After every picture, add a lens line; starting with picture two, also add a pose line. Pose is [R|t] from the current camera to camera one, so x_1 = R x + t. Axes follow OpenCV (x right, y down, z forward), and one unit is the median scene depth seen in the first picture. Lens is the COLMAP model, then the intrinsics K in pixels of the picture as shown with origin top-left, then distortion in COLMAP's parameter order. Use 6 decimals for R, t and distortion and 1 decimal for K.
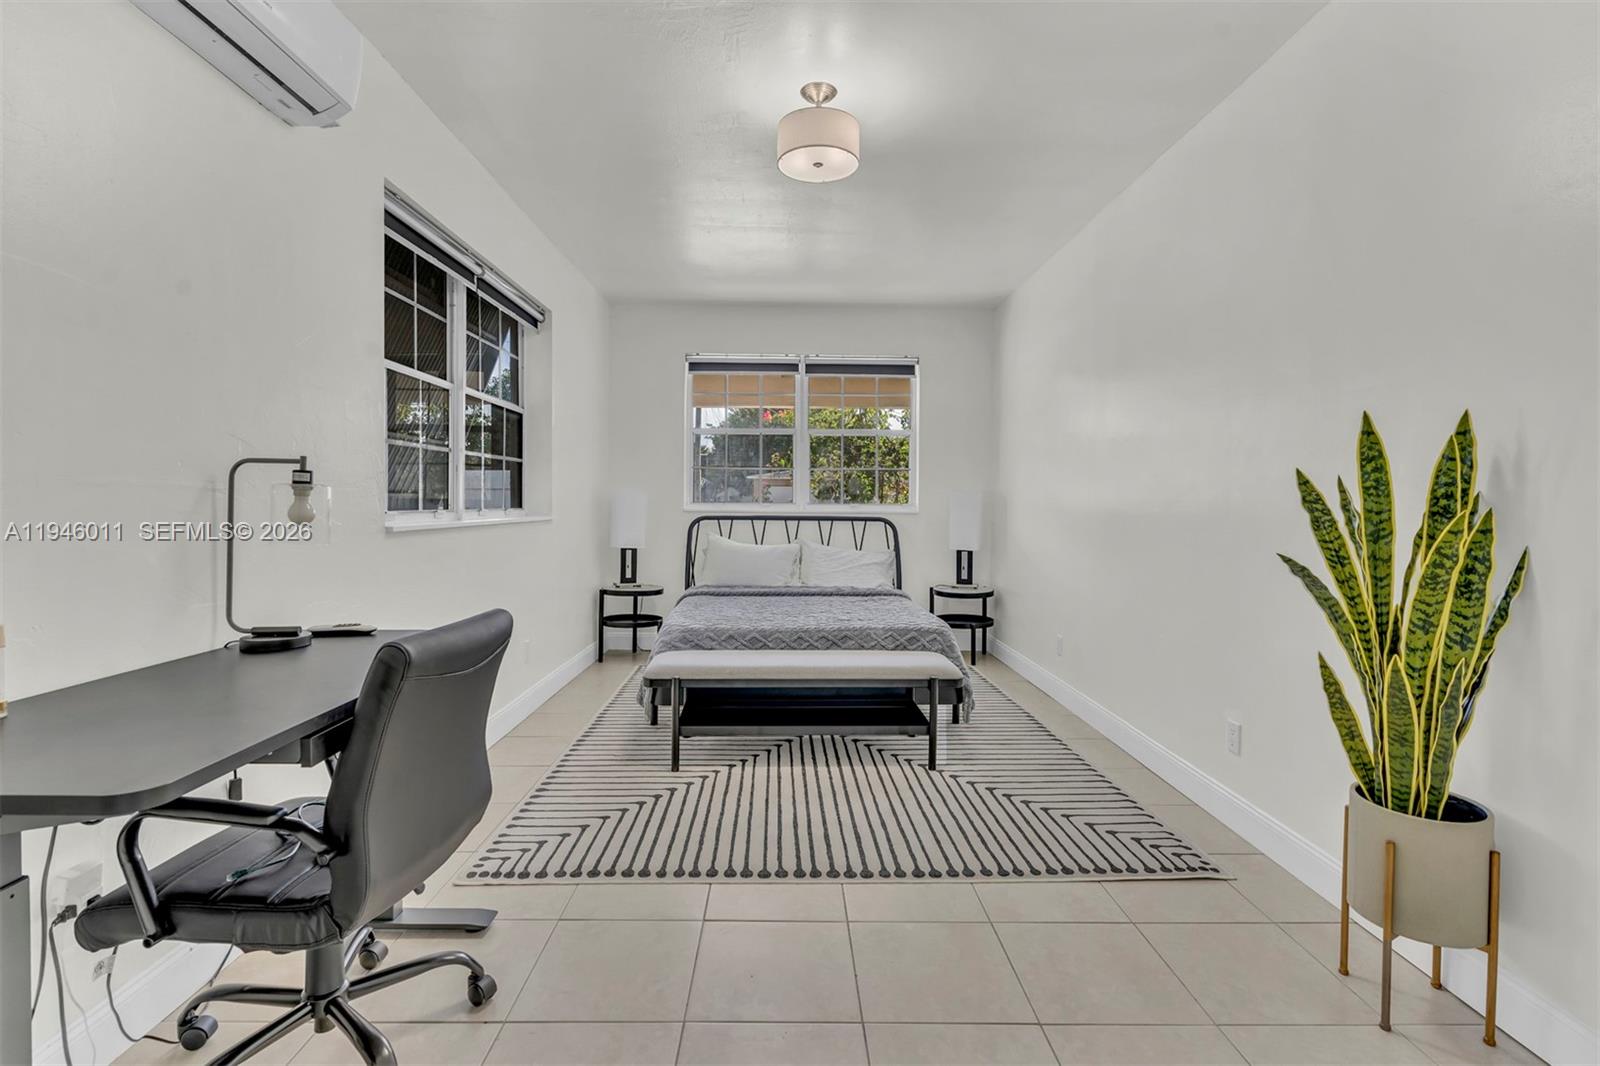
lens RADIAL K [[736.0, 0, 773.5], [0, 736.0, 523.3], [0, 0, 1]] dist [0.001597, 0.001303]
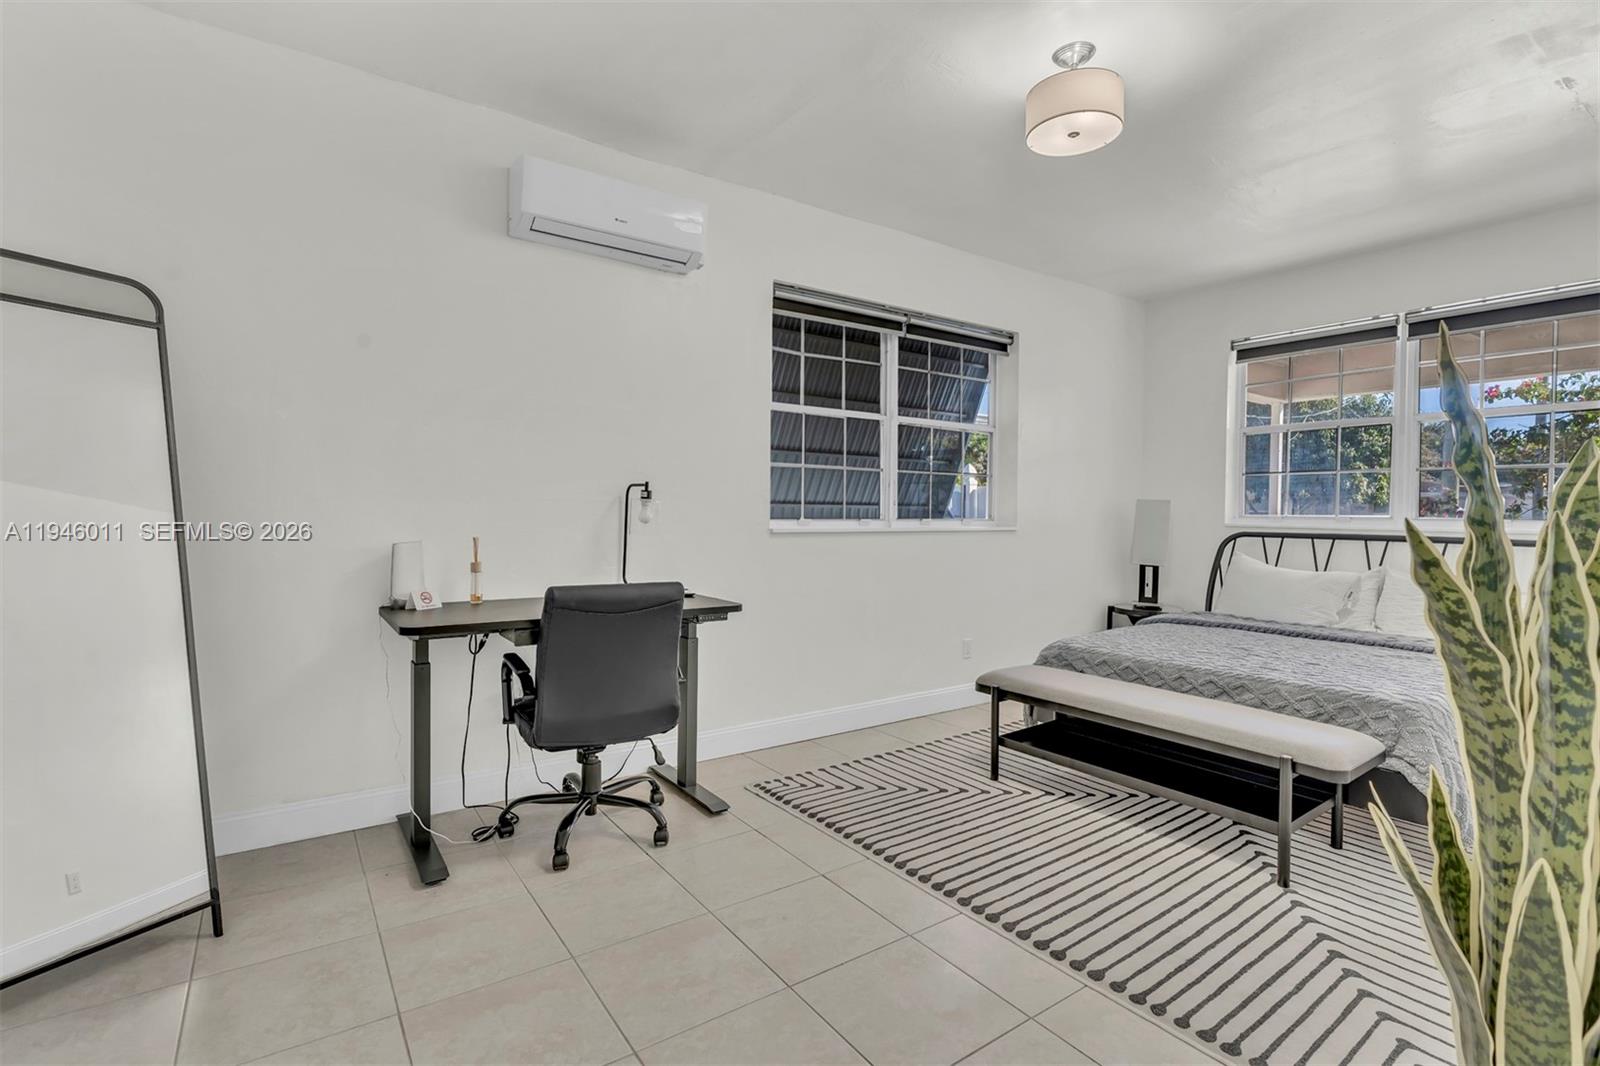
lens RADIAL K [[736.0, 0, 803.1], [0, 736.0, 528.9], [0, 0, 1]] dist [0.001597, 0.001303]
pose [[0.579404, 0.019676, -0.814803, 0.548655], [-0.030883, 0.999521, 0.002176, -0.000082], [0.814455, 0.023903, 0.579734, 0.203824]]
